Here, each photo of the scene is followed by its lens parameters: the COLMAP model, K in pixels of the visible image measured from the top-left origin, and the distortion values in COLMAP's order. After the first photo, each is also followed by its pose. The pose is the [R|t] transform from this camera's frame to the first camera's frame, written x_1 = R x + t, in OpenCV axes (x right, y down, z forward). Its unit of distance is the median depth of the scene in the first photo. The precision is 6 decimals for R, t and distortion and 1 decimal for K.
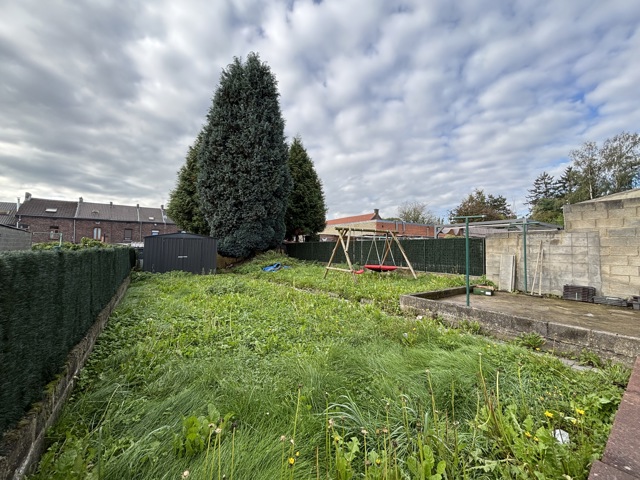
lens RADIAL K [[247.8, 0, 320.6], [0, 247.8, 236.7], [0, 0, 1]] dist [0.000532, -0.000119]
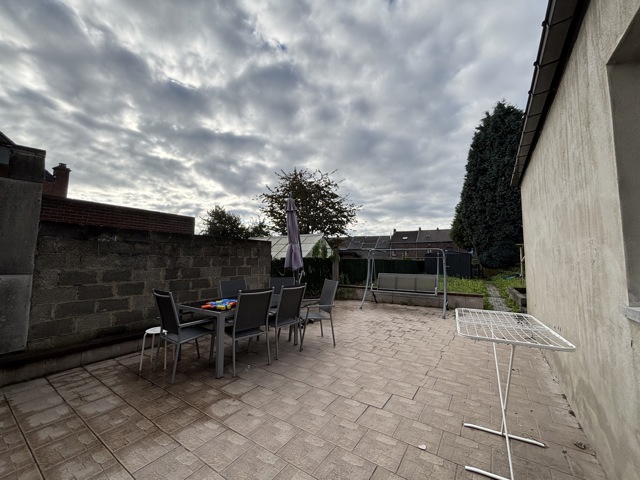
lens RADIAL K [[257.2, 0, 320.1], [0, 257.2, 238.5], [0, 0, 1]] dist [0.000817, -0.000331]
pose [[0.393704, -0.089404, -0.914879, 0.534270], [0.035998, 0.995995, -0.081839, 0.007665], [0.918532, -0.000713, 0.395346, -0.342238]]
